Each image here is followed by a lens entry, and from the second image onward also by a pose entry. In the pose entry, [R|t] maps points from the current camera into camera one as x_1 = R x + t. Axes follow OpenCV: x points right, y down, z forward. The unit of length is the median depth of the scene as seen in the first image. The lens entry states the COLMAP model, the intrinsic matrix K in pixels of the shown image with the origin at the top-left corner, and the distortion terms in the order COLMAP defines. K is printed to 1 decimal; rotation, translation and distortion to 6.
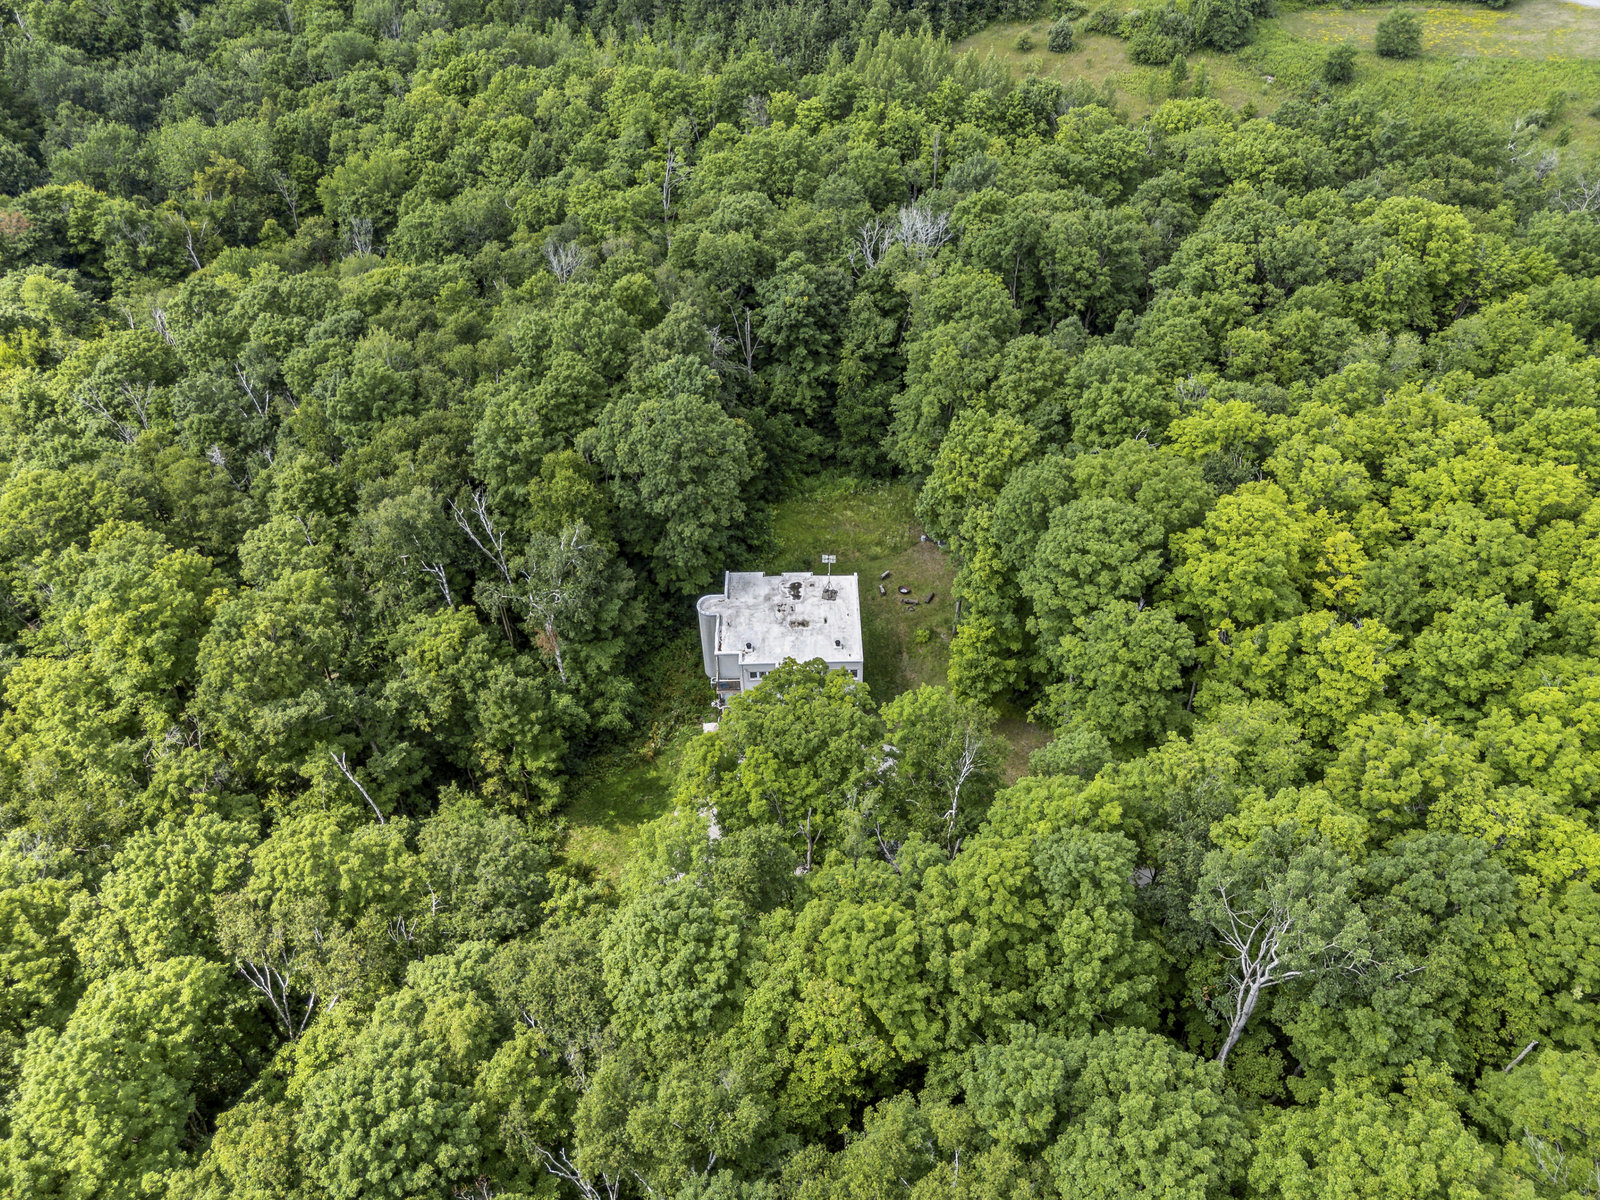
lens RADIAL K [[1190.5, 0, 802.4], [0, 1190.5, 582.7], [0, 0, 1]] dist [0.061807, -0.064837]
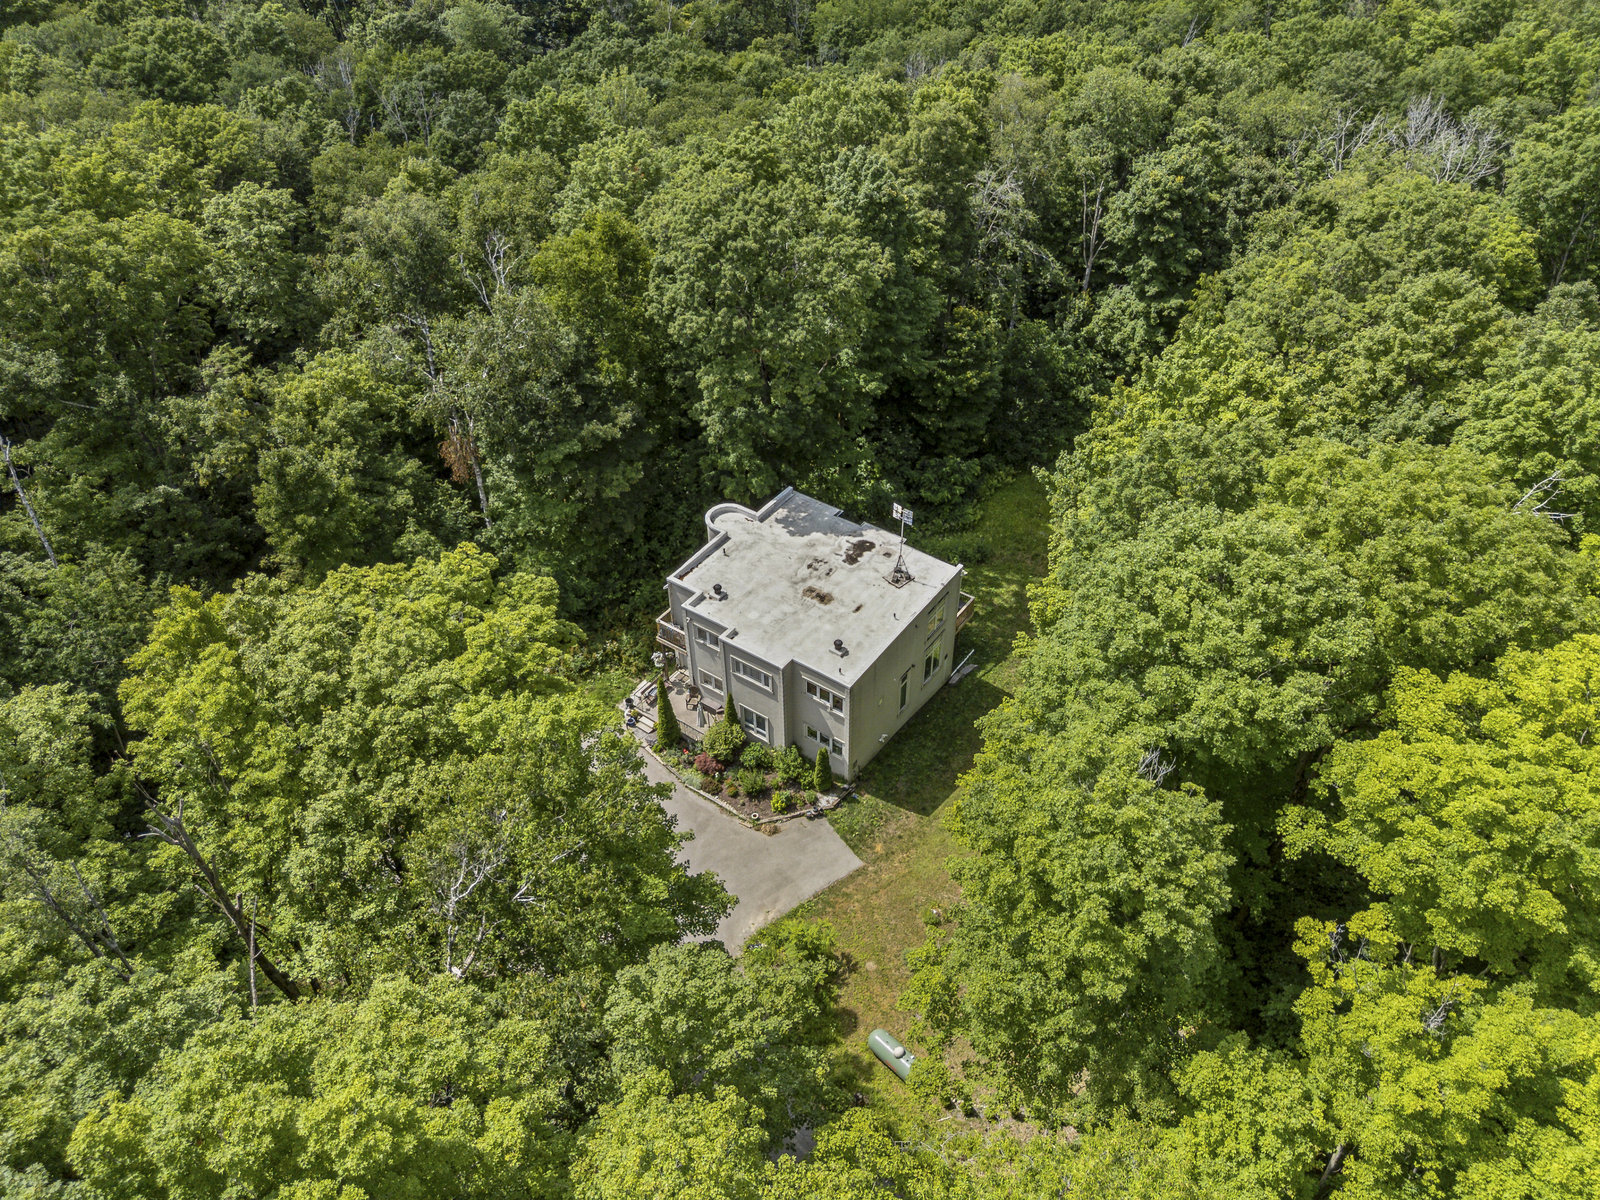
lens RADIAL K [[1190.5, 0, 802.4], [0, 1190.5, 582.7], [0, 0, 1]] dist [0.061807, -0.064837]
pose [[0.808188, 0.388413, -0.442683, 0.248984], [-0.398974, 0.914006, 0.073564, -0.012270], [0.433188, 0.117166, 0.893655, 0.445071]]
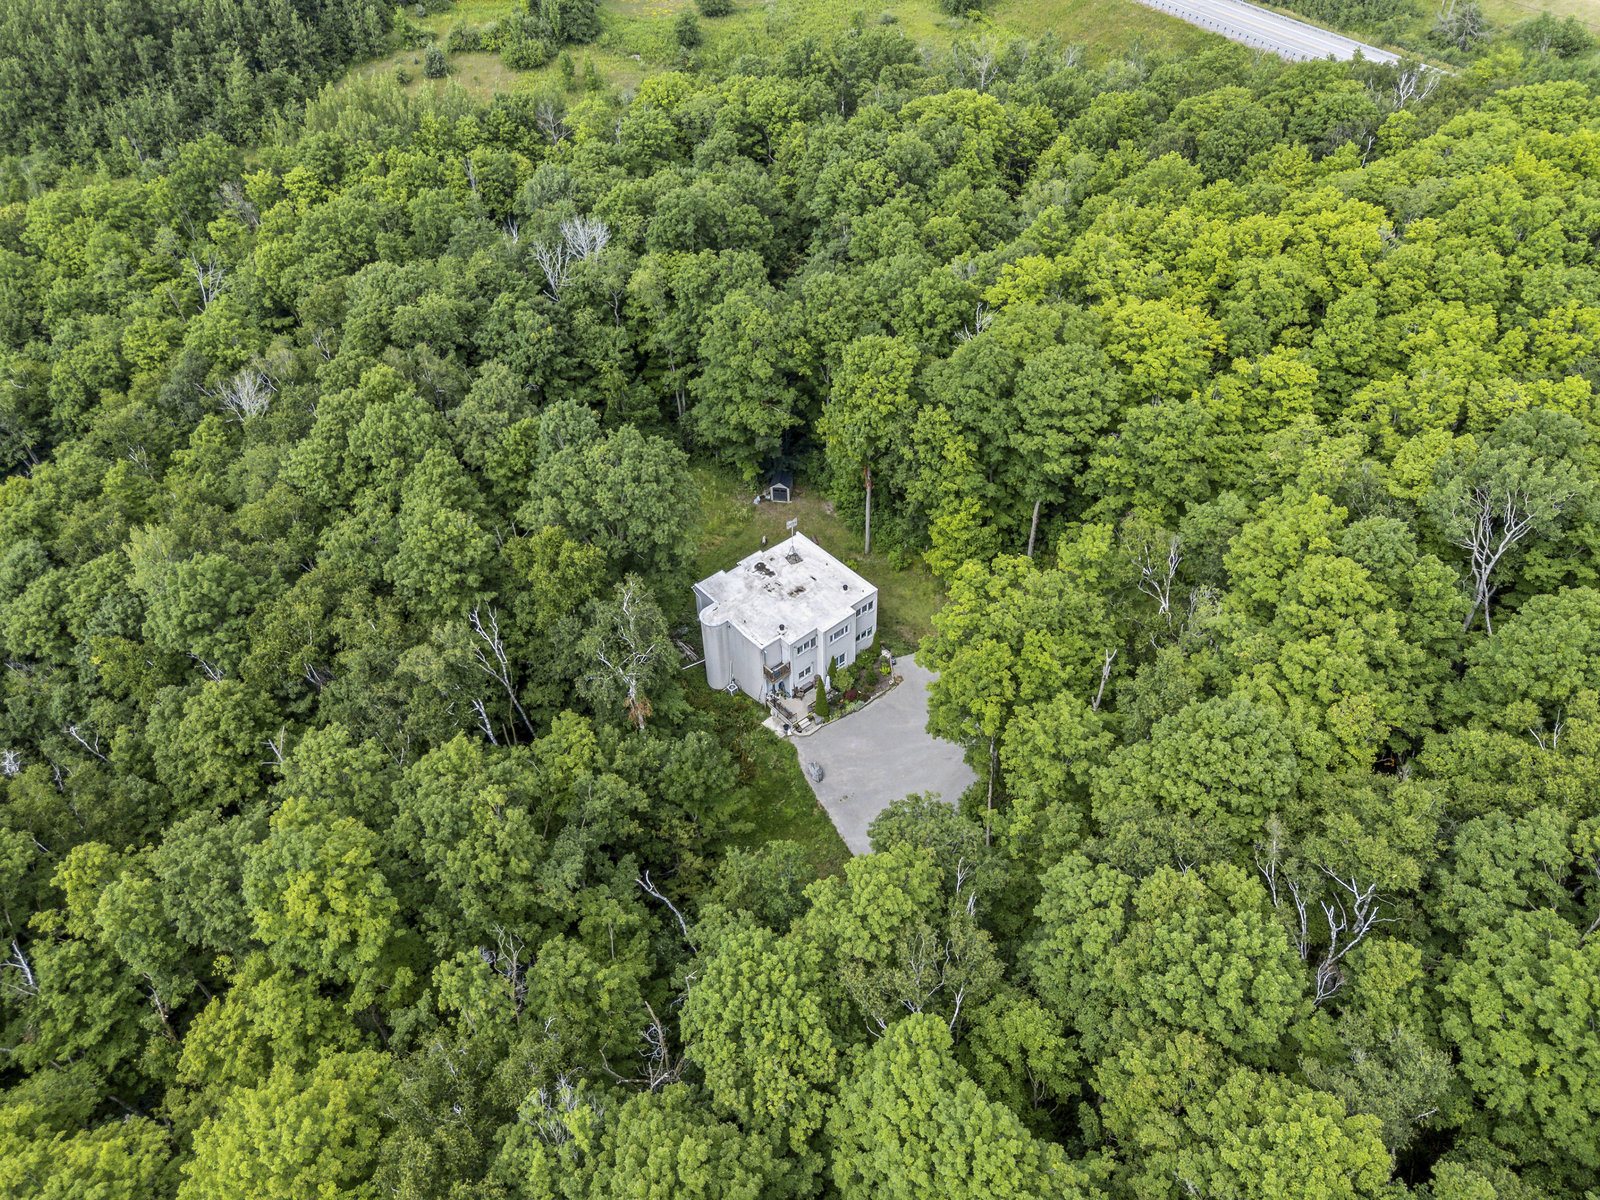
lens RADIAL K [[1190.5, 0, 802.4], [0, 1190.5, 582.7], [0, 0, 1]] dist [0.061807, -0.064837]
pose [[0.765326, -0.431183, 0.477868, -0.478884], [0.441021, 0.892064, 0.098600, -0.070655], [-0.468804, 0.135289, 0.872880, 0.088790]]
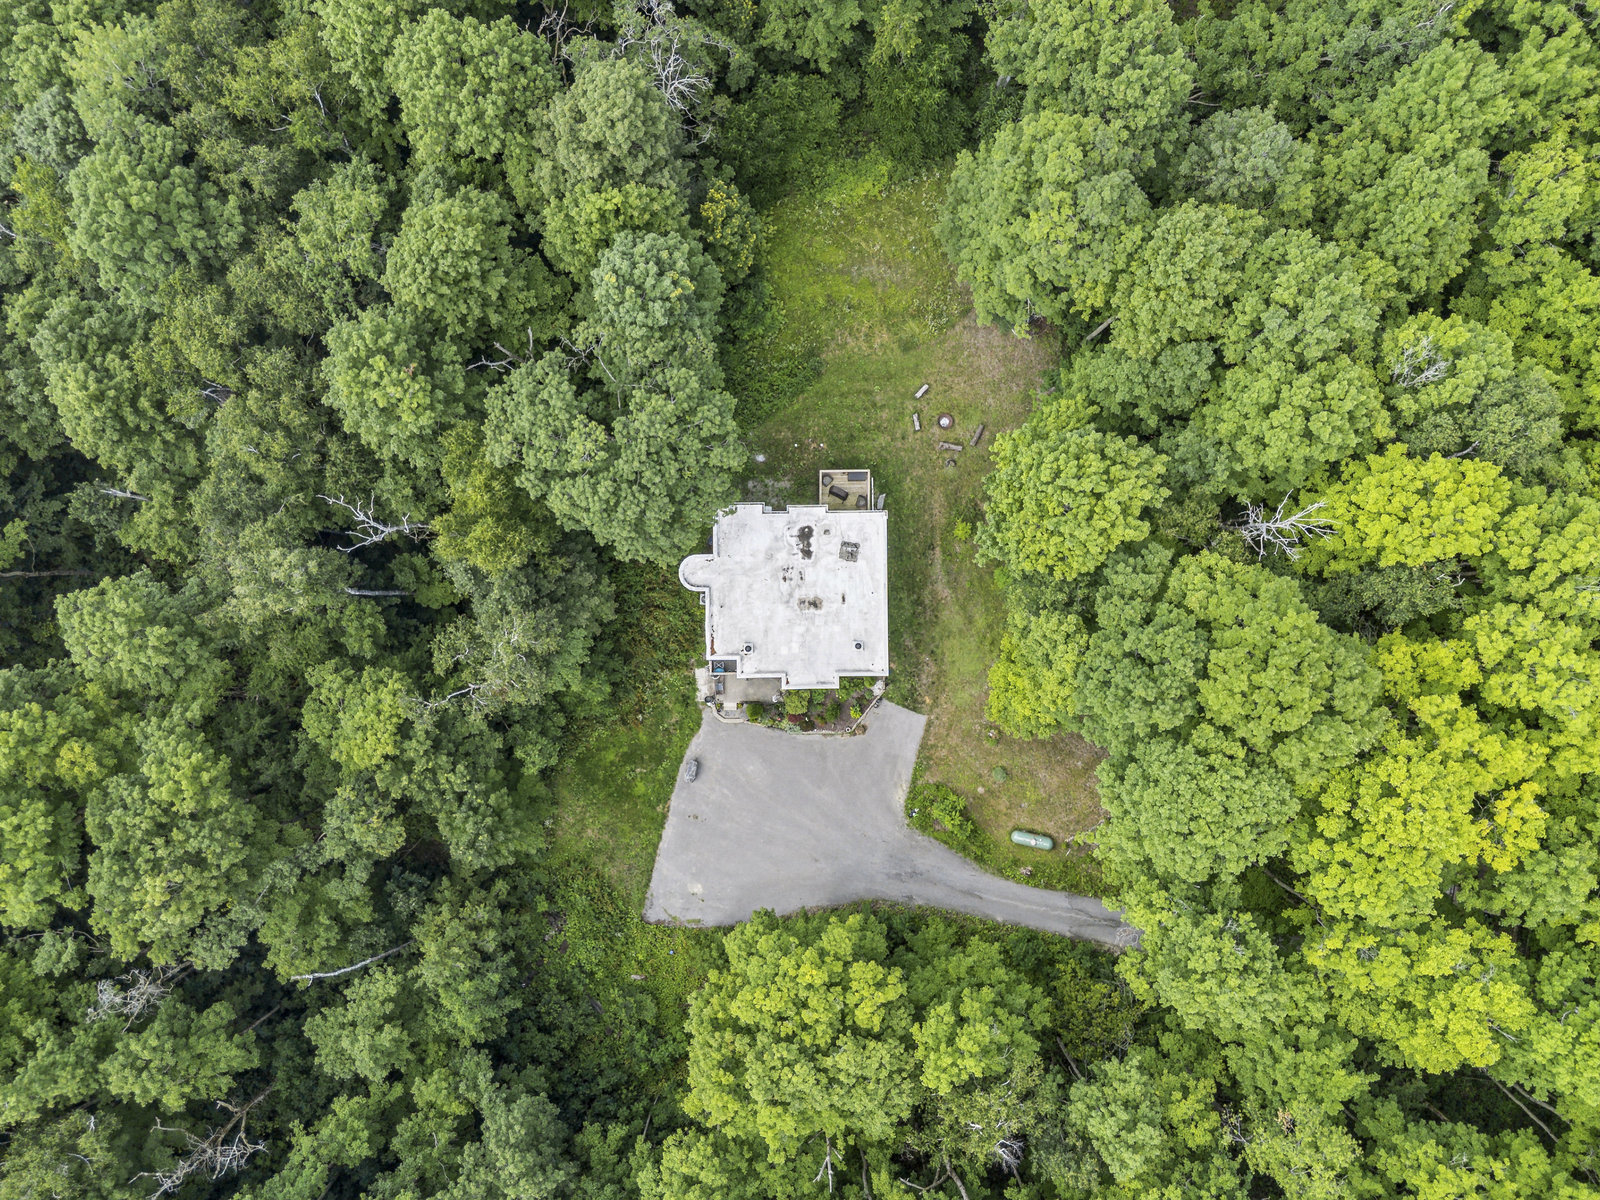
lens RADIAL K [[1190.5, 0, 802.4], [0, 1190.5, 582.7], [0, 0, 1]] dist [0.061807, -0.064837]
pose [[0.999738, 0.000478, 0.022902, -0.025384], [-0.017395, 0.666358, 0.745429, -0.551106], [-0.014904, -0.745632, 0.666191, 0.470348]]
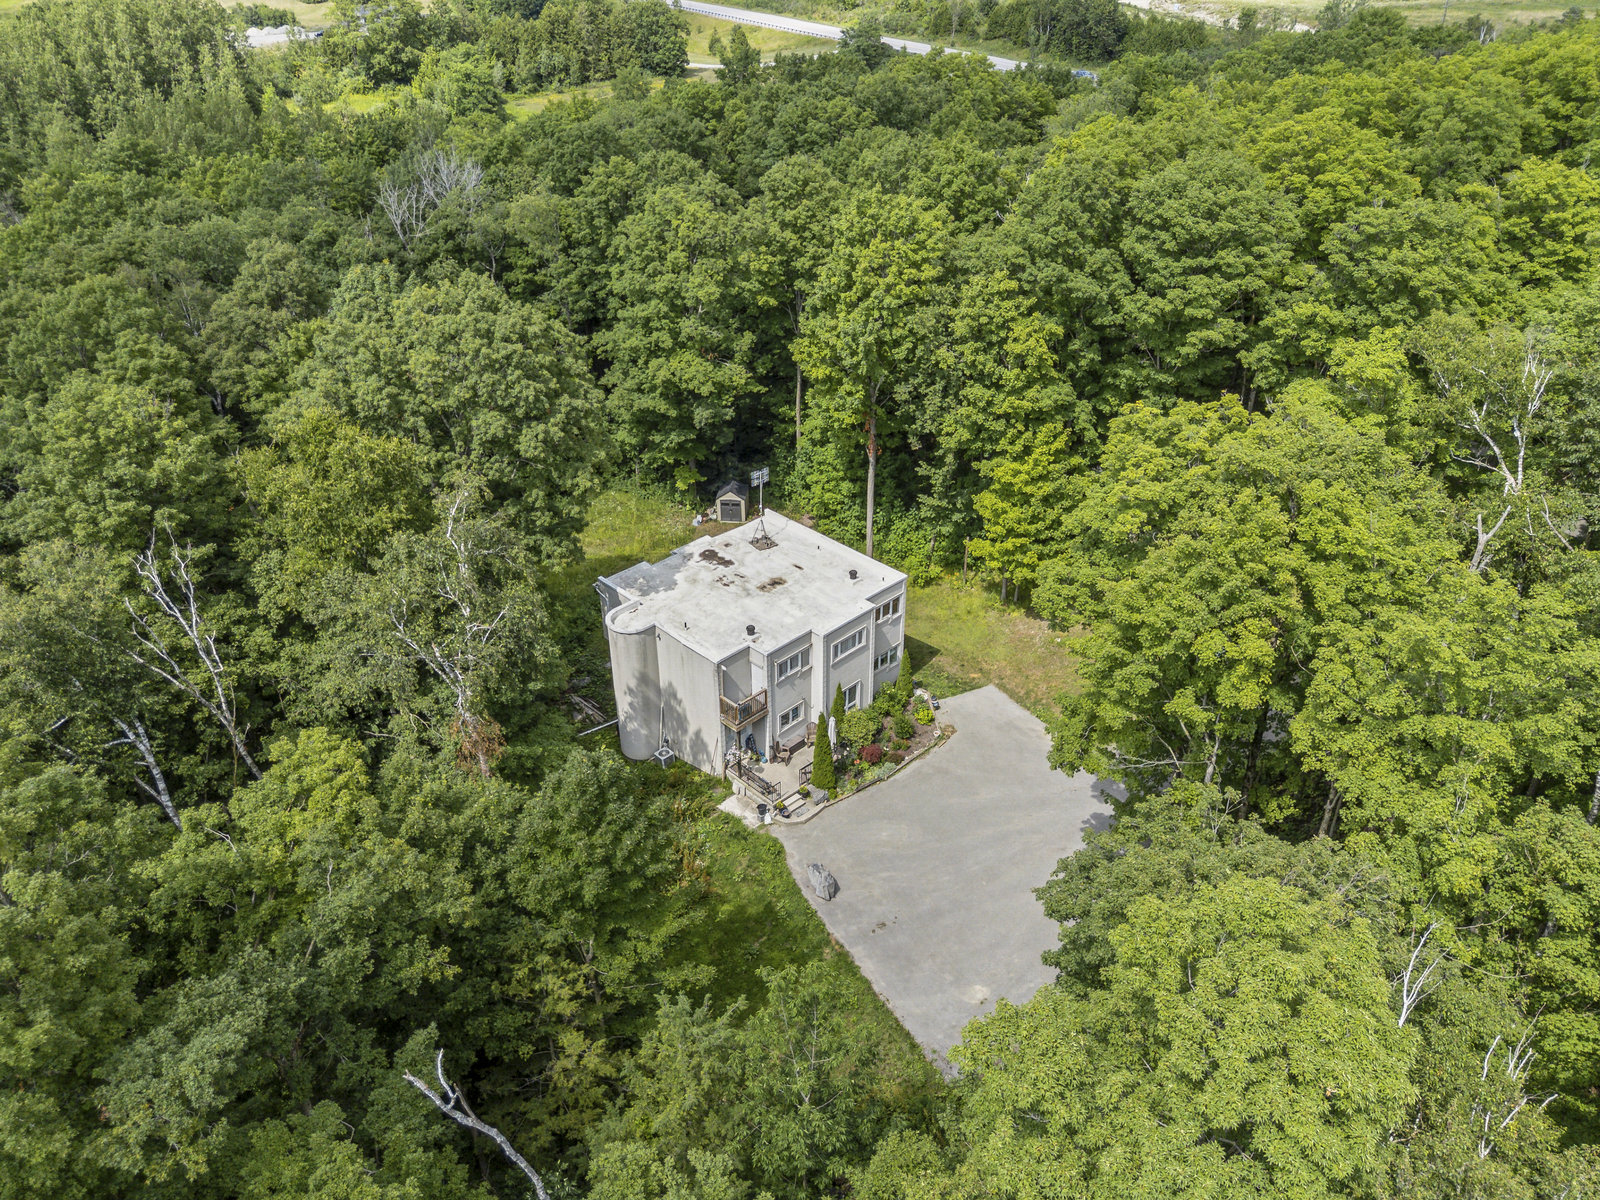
lens RADIAL K [[1190.5, 0, 802.4], [0, 1190.5, 582.7], [0, 0, 1]] dist [0.061807, -0.064837]
pose [[0.721454, -0.348782, 0.598210, -0.350710], [0.463734, 0.884914, -0.043331, 0.066079], [-0.514252, 0.308672, 0.800167, 0.485427]]
